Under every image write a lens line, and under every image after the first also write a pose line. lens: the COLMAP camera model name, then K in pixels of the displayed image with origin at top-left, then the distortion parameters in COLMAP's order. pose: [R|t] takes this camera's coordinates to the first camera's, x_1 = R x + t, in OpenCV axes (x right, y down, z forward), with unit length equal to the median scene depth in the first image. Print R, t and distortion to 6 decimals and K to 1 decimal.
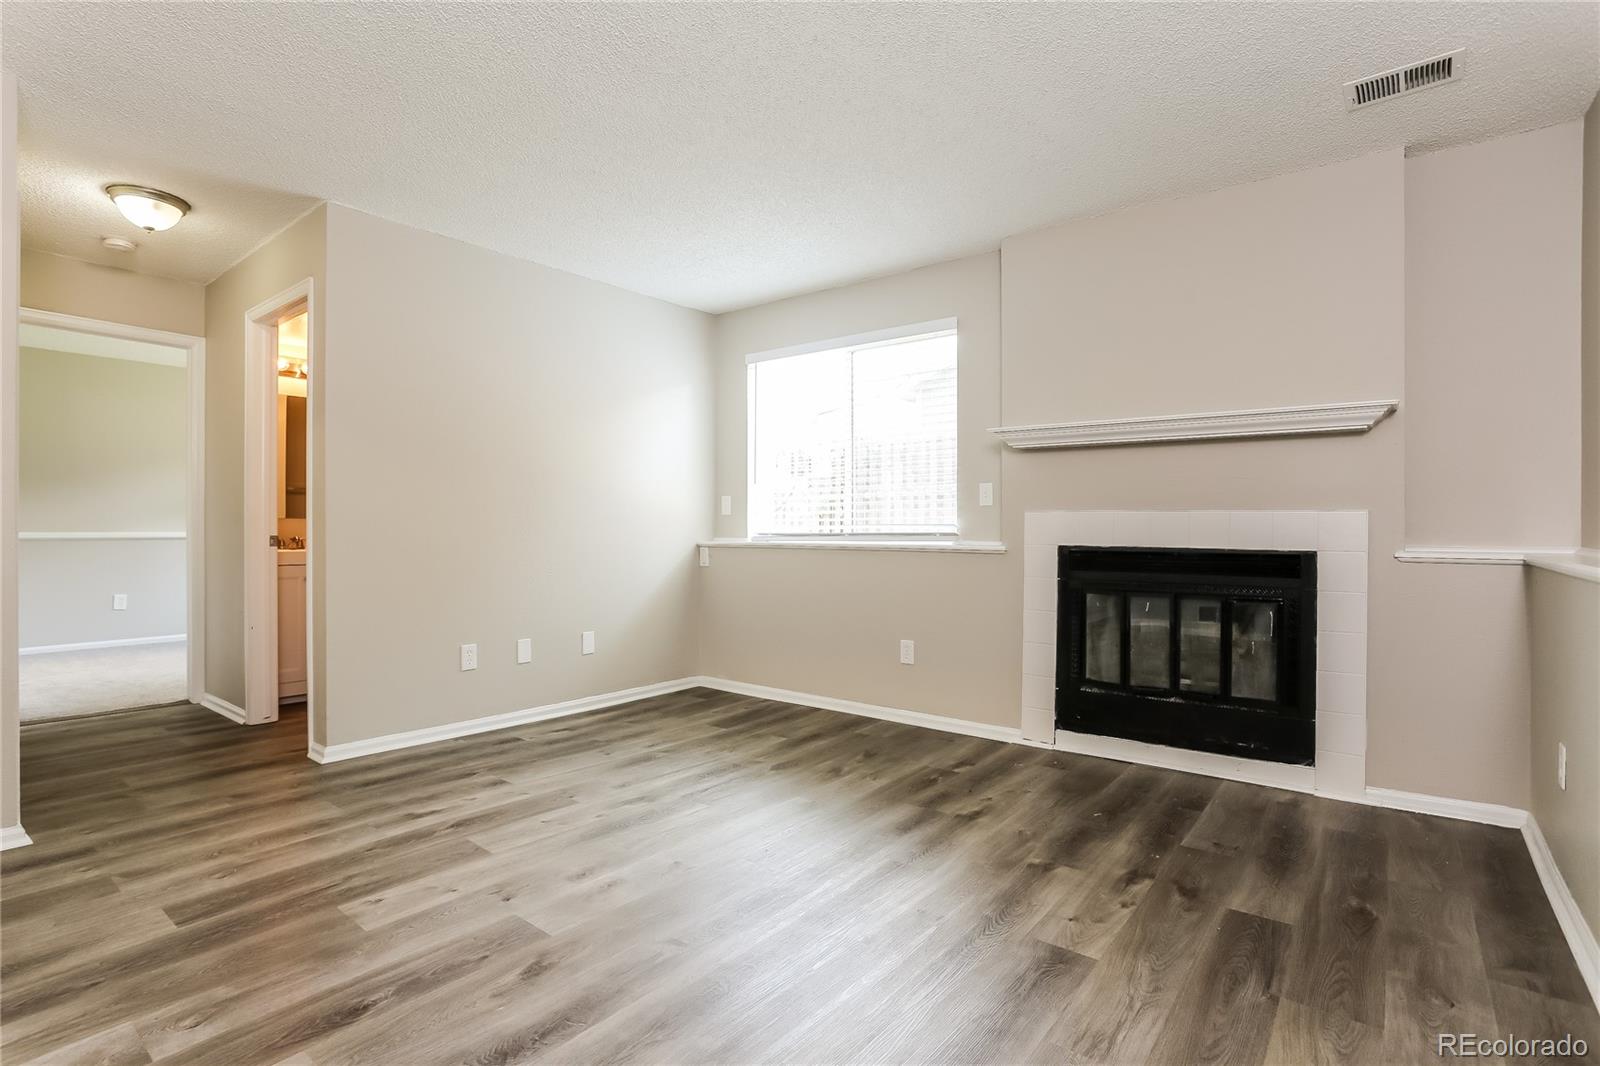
lens RADIAL K [[771.4, 0, 797.3], [0, 771.4, 537.9], [0, 0, 1]] dist [0.000351, 0.000455]
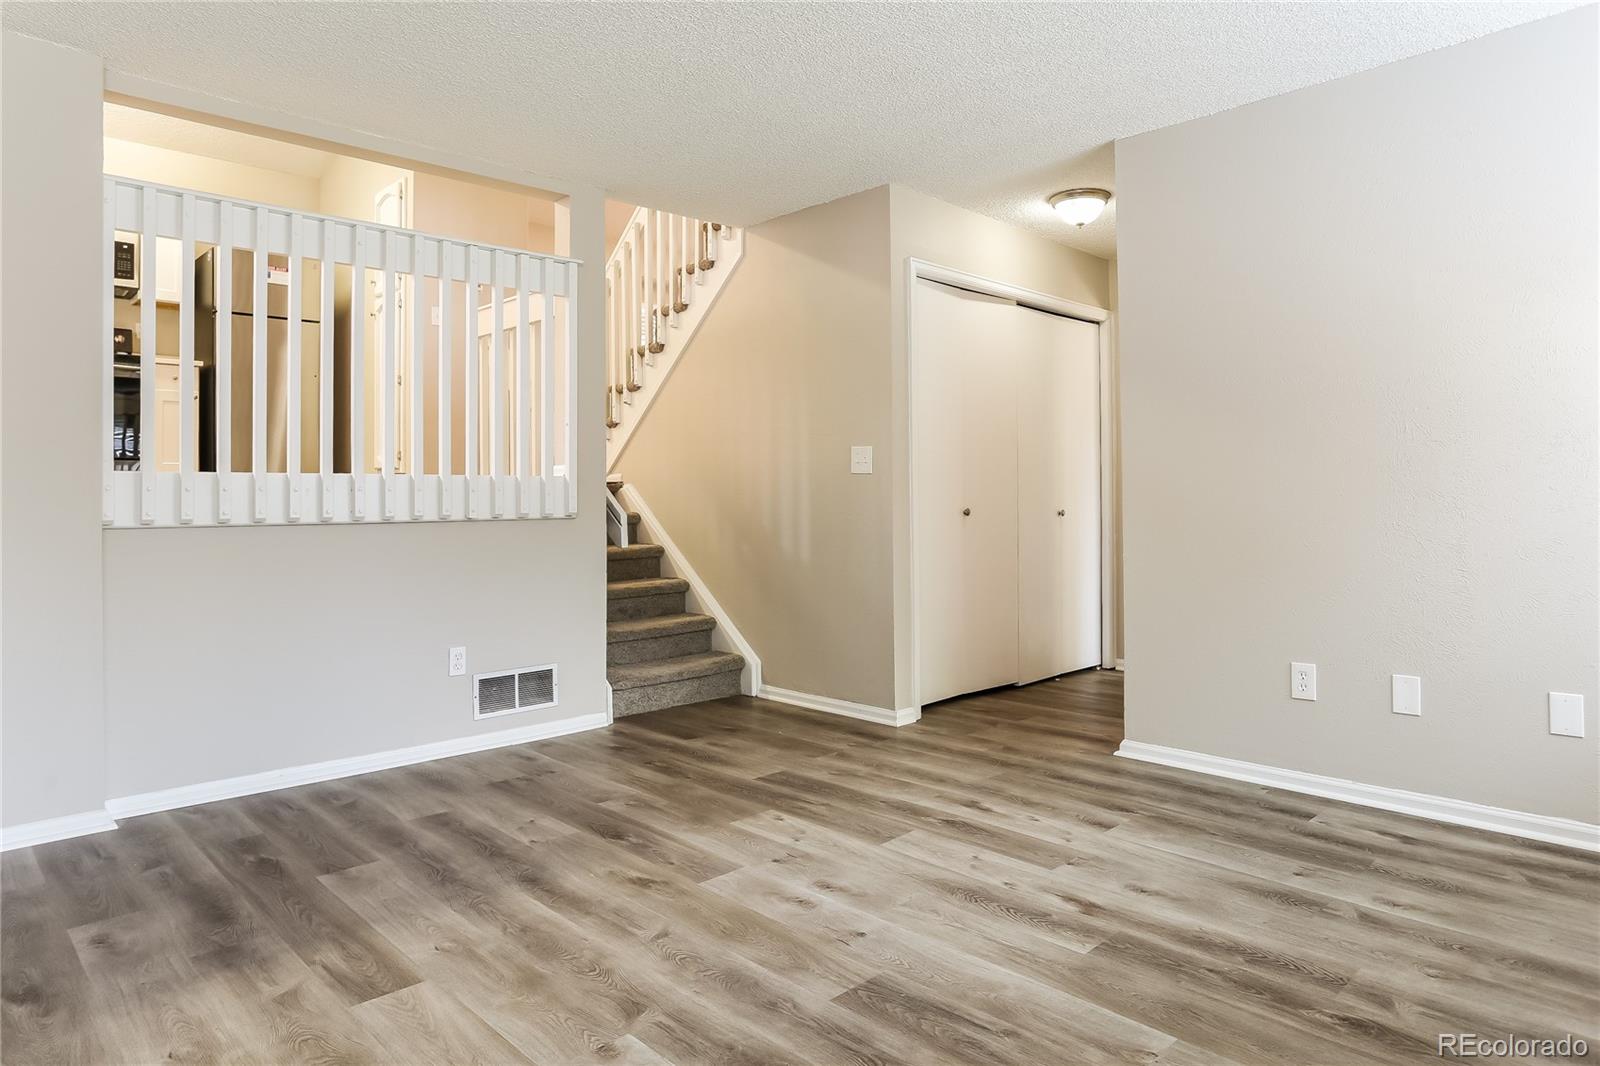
lens RADIAL K [[998.9, 0, 798.7], [0, 998.9, 524.7], [0, 0, 1]] dist [-0.025951, 0.001493]
pose [[-0.143606, 0.017500, -0.989480, 0.786593], [0.005134, 0.999843, 0.016939, -0.005648], [0.989622, -0.002647, -0.143674, 1.025845]]
